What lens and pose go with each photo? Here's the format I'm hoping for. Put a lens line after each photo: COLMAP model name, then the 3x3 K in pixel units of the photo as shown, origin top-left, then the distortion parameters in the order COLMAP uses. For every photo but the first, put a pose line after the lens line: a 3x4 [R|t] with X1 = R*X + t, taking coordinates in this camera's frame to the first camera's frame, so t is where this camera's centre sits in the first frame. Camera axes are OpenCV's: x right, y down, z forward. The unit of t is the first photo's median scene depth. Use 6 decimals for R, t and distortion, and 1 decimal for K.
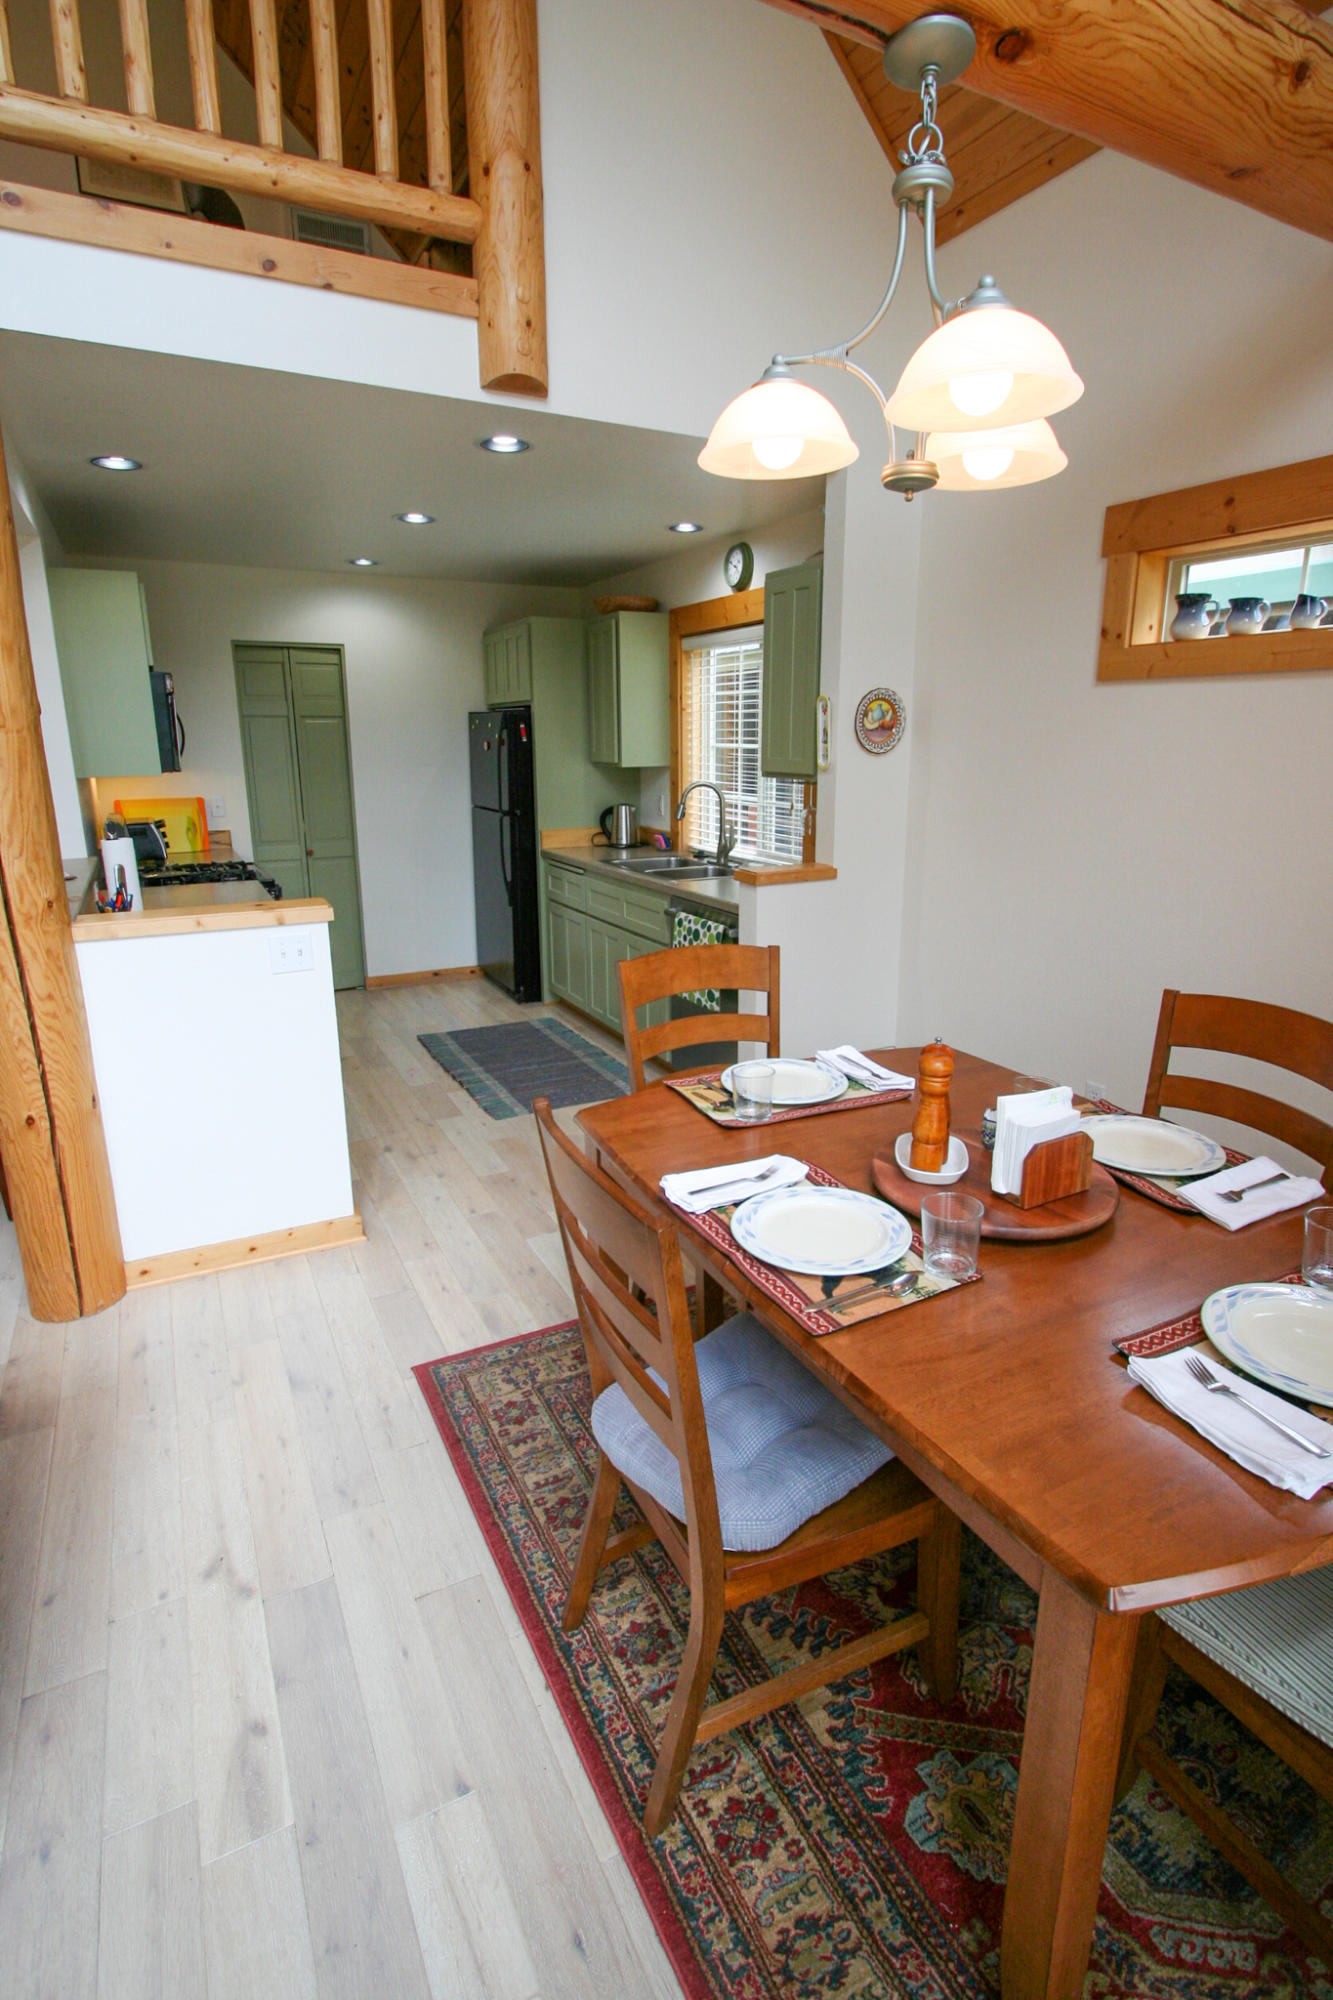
lens RADIAL K [[1025.9, 0, 670.6], [0, 1025.9, 990.4], [0, 0, 1]] dist [-0.001810, -0.000472]
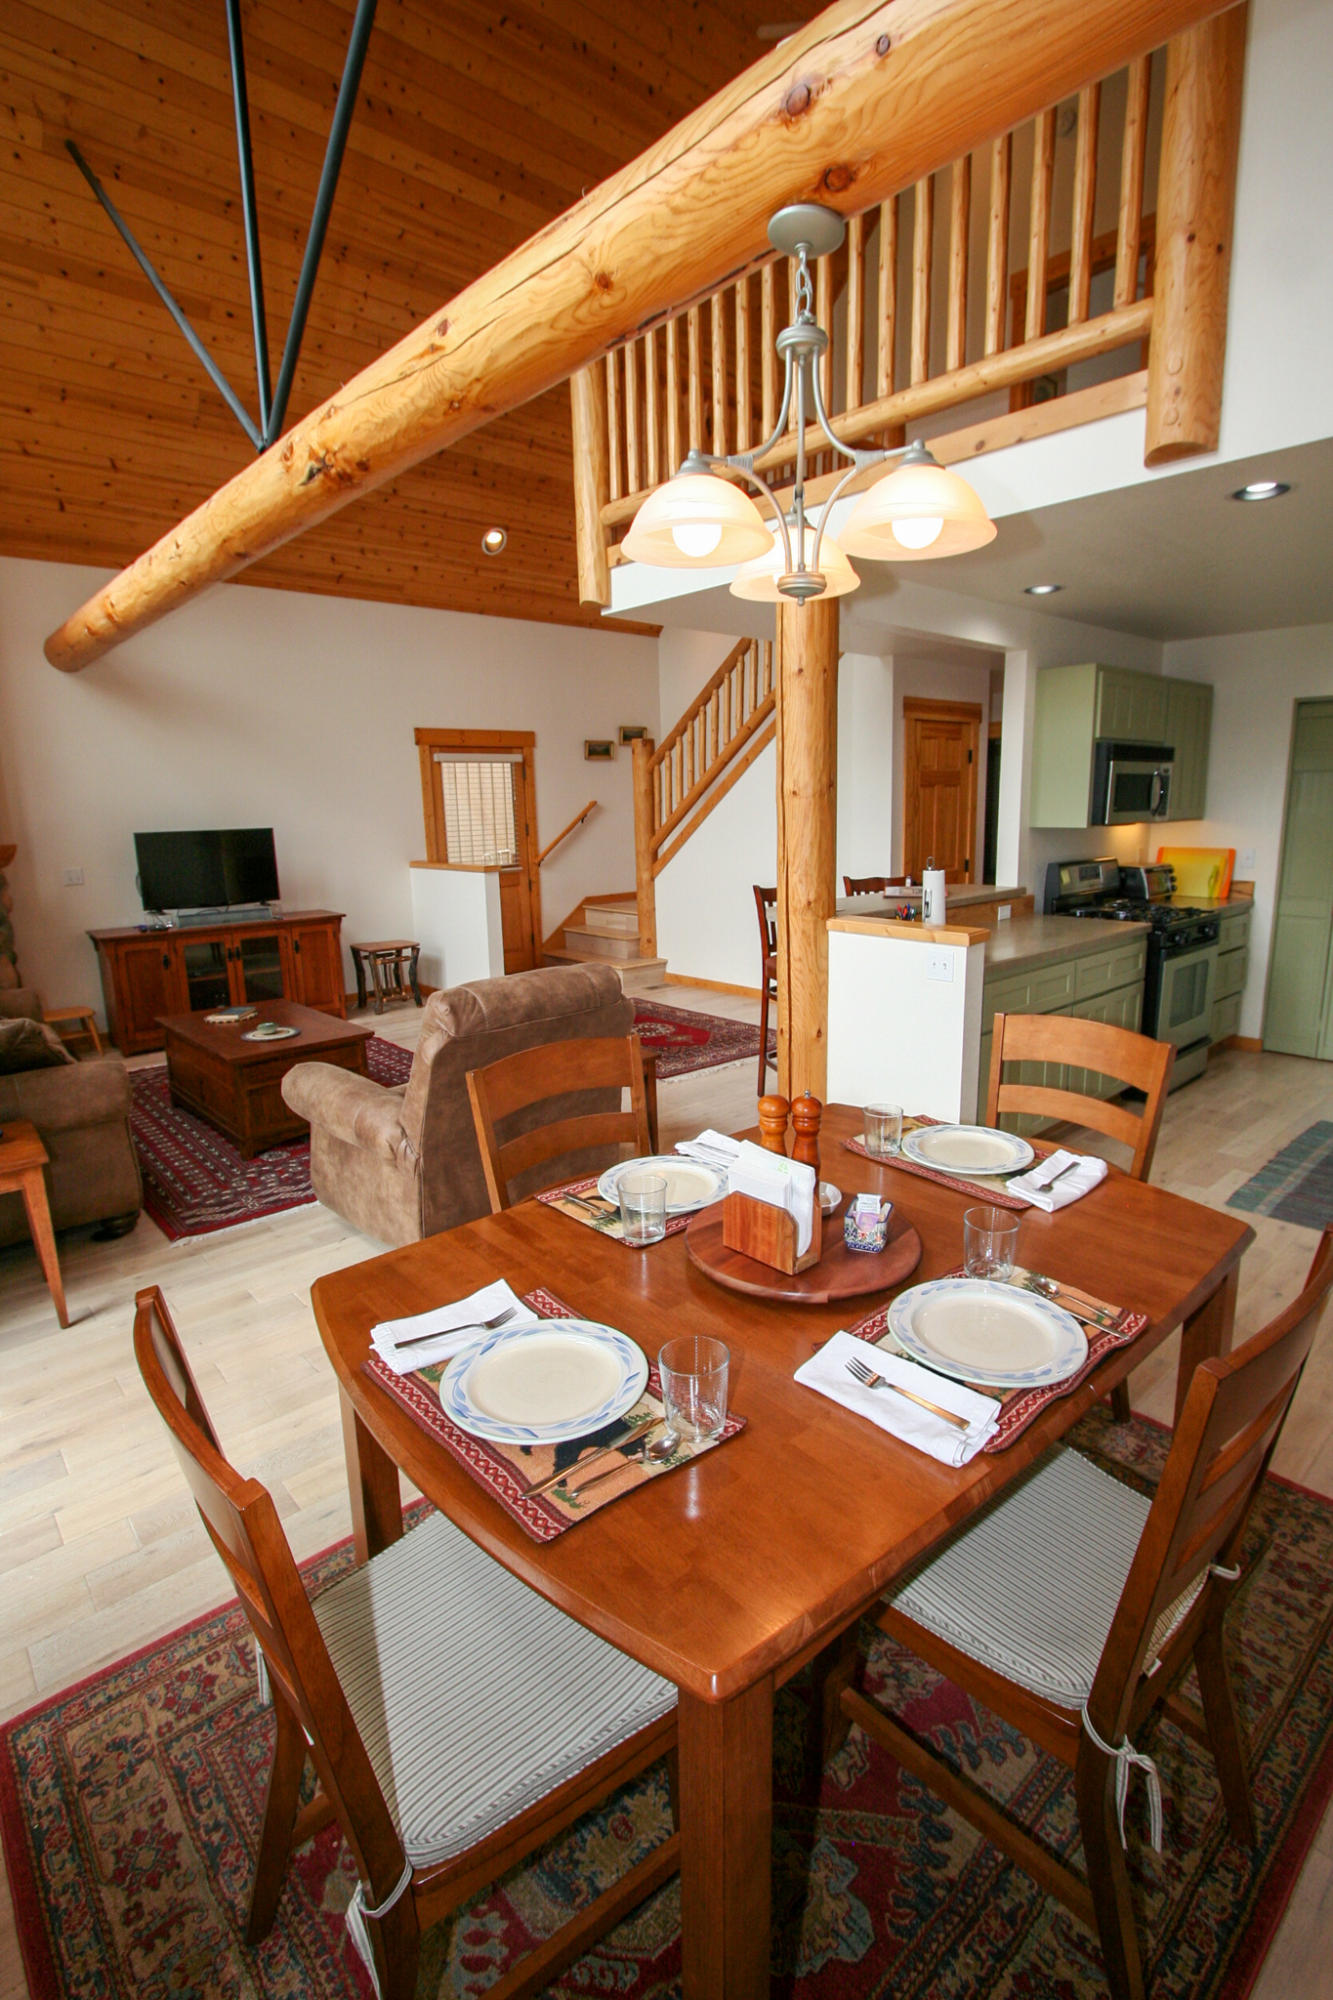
lens RADIAL K [[992.6, 0, 676.5], [0, 992.6, 994.7], [0, 0, 1]] dist [-0.013883, 0.001029]
pose [[0.203020, 0.186124, -0.961322, 0.812352], [-0.218237, 0.965674, 0.140878, -0.109769], [0.954545, 0.181195, 0.236671, 0.418235]]
